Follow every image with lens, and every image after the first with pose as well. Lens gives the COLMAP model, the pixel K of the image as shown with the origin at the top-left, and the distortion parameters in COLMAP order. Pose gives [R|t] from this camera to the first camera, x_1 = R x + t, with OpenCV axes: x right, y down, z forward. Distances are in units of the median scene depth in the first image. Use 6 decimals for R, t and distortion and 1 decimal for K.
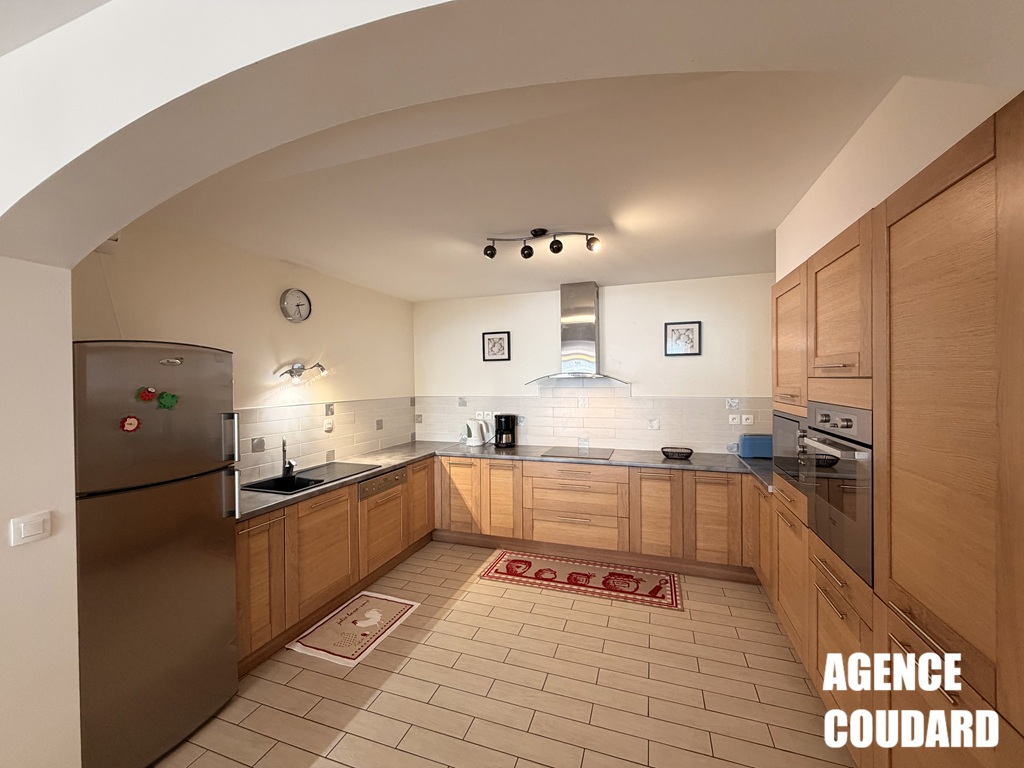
lens RADIAL K [[409.3, 0, 510.3], [0, 409.3, 383.7], [0, 0, 1]] dist [0.001365, -0.000282]
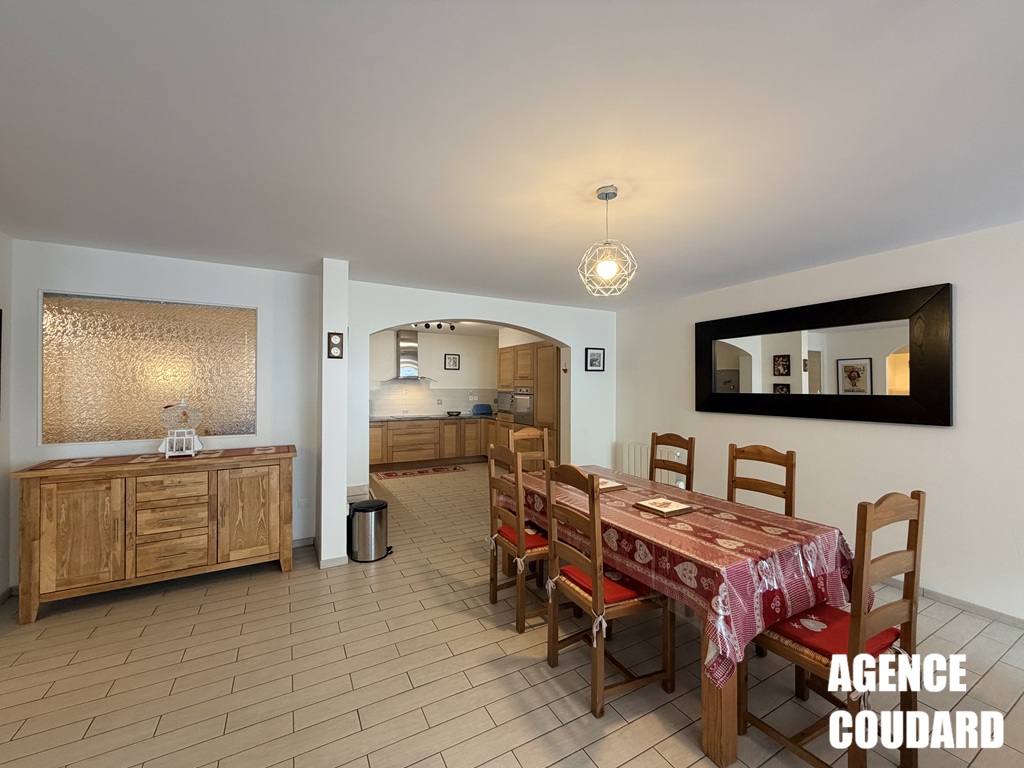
lens RADIAL K [[409.3, 0, 508.2], [0, 409.3, 387.0], [0, 0, 1]] dist [0.001365, -0.000282]
pose [[0.644745, 0.013909, 0.764271, -1.131517], [-0.009720, 0.999903, -0.009998, 0.044472], [-0.764336, -0.000983, 0.644818, -0.682139]]
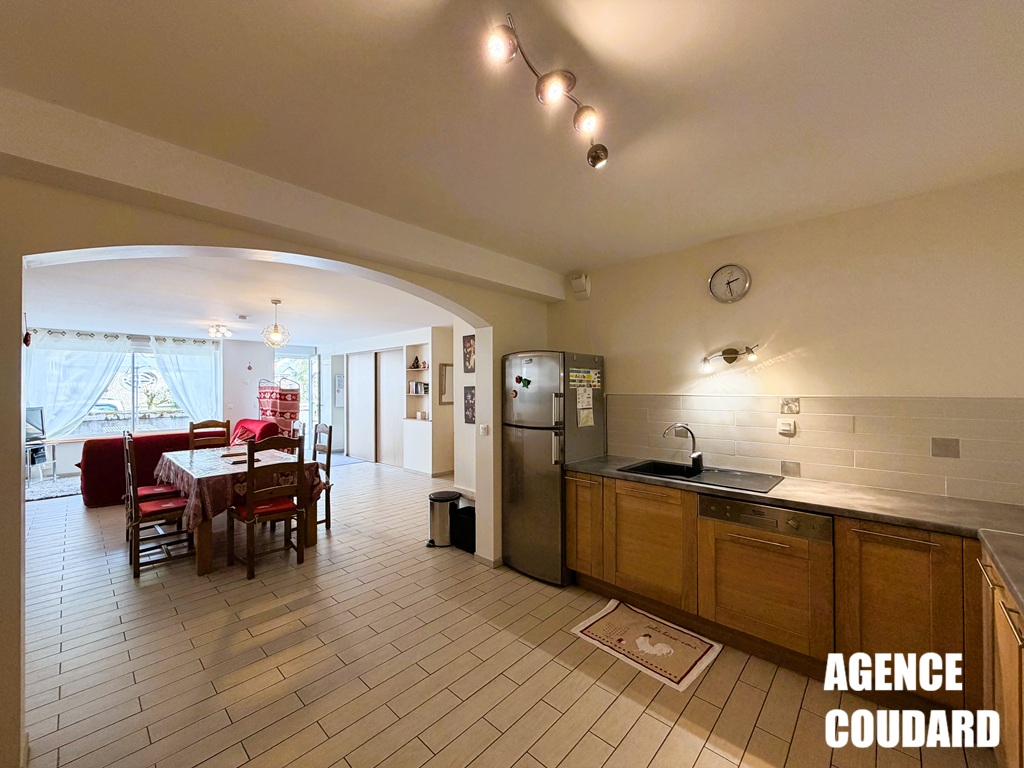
lens RADIAL K [[409.3, 0, 512.1], [0, 409.3, 381.3], [0, 0, 1]] dist [0.001365, -0.000282]
pose [[-0.405538, -0.001823, -0.914076, 0.334436], [0.003993, 0.999985, -0.003765, 0.015540], [0.914070, -0.005177, -0.405524, 0.650066]]
